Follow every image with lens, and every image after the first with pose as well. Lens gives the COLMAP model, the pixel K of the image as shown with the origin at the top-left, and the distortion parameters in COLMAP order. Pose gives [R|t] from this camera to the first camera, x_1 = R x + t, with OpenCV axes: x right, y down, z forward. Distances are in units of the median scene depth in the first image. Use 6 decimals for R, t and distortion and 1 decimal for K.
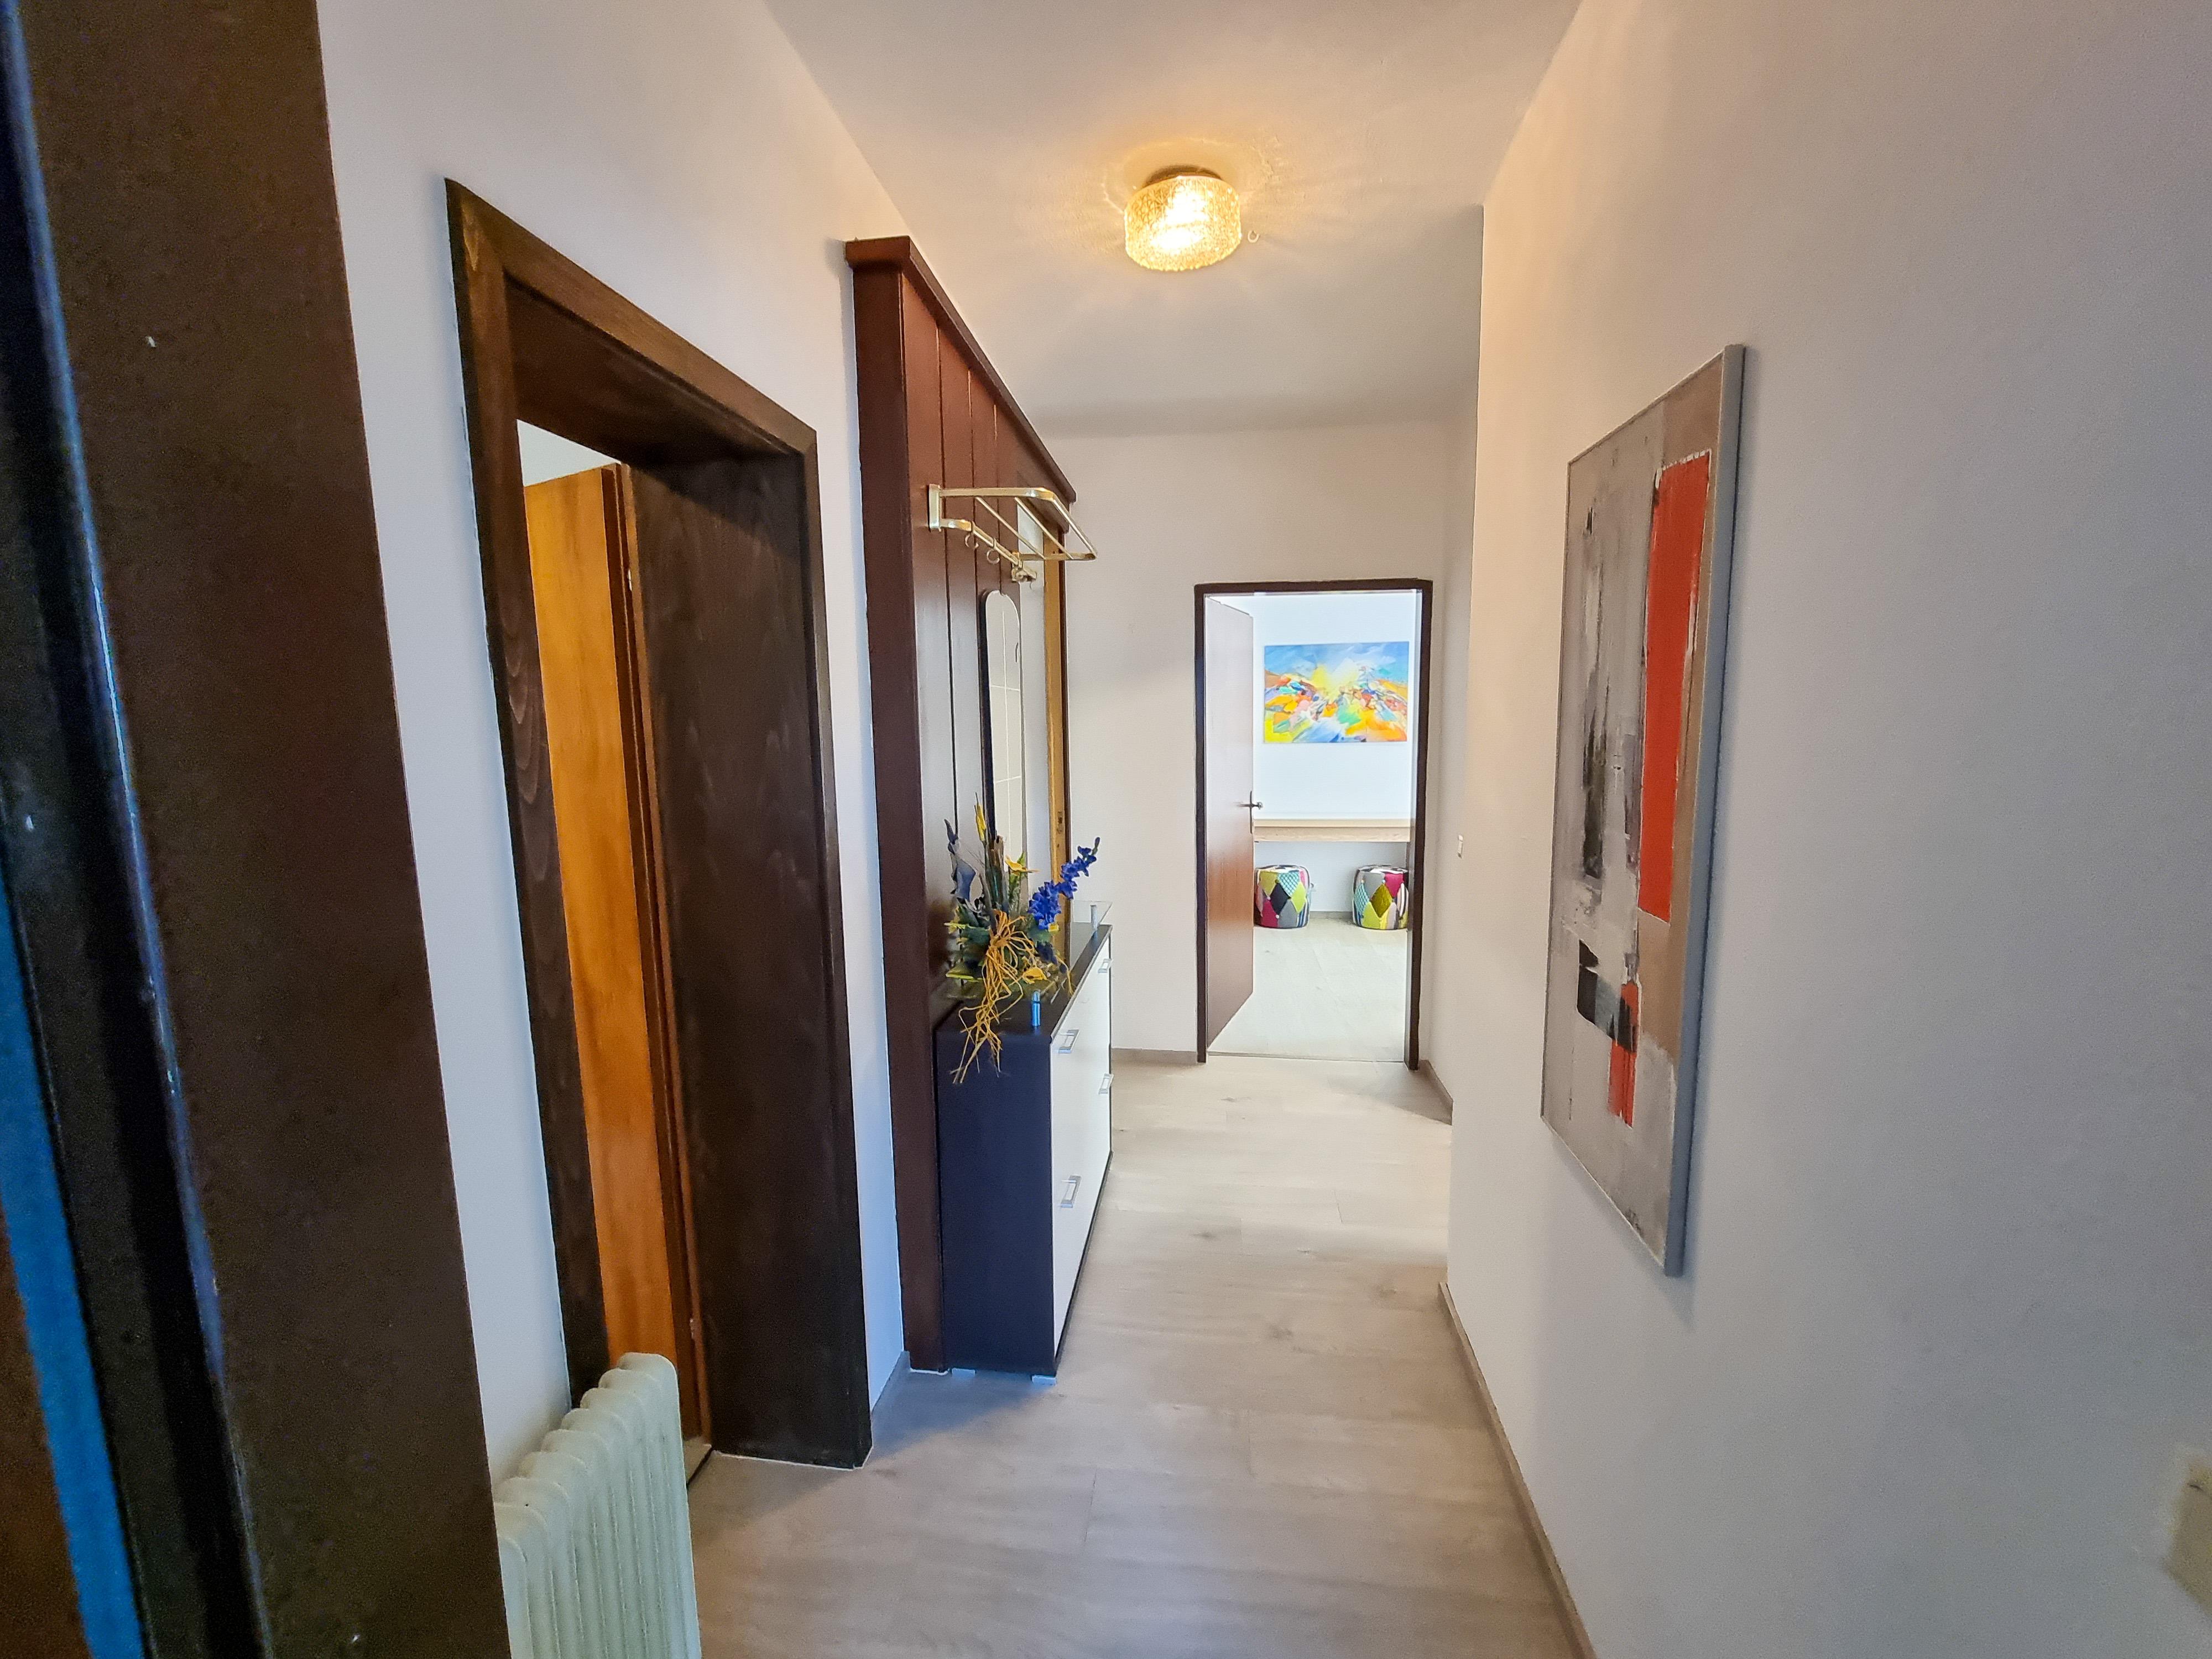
lens RADIAL K [[915.0, 0, 1105.8], [0, 915.0, 829.8], [0, 0, 1]] dist [-0.002595, -0.000086]
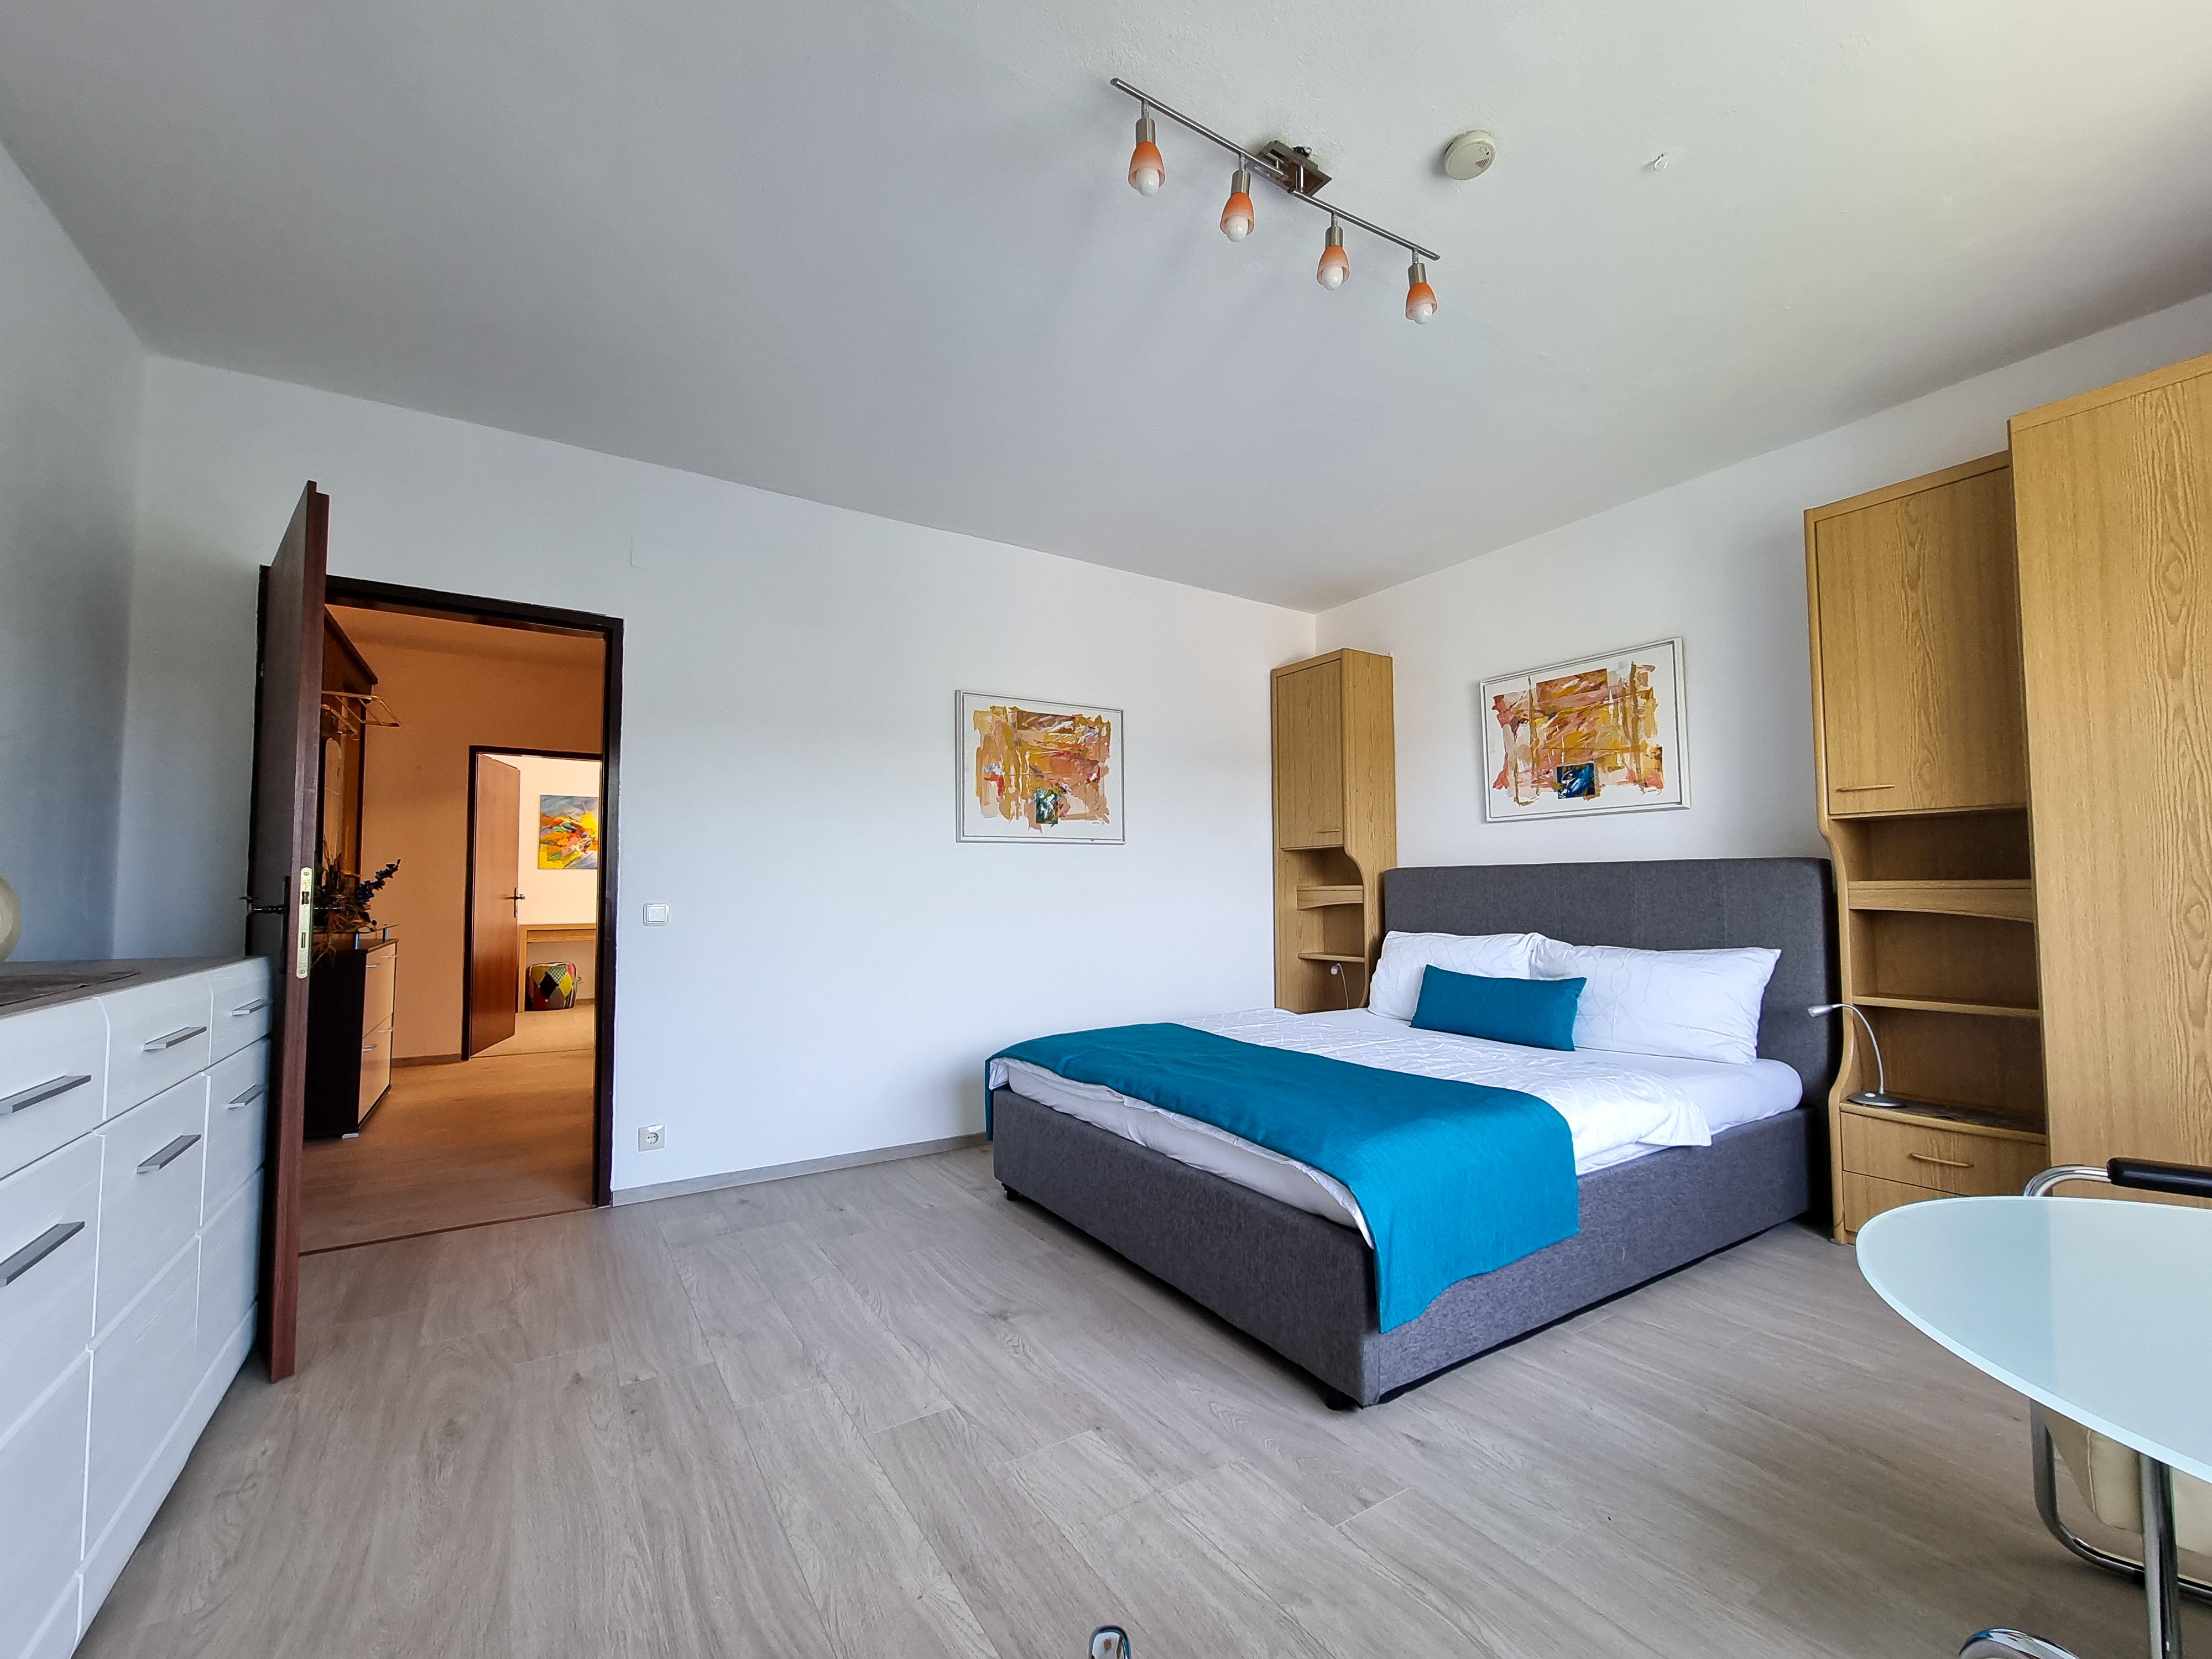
lens RADIAL K [[915.0, 0, 1110.0], [0, 915.0, 830.7], [0, 0, 1]] dist [-0.002595, -0.000086]
pose [[0.773227, 0.043566, 0.632631, -0.024364], [0.079121, 0.983213, -0.164414, 0.133298], [-0.629174, 0.177183, 0.756800, -0.516414]]
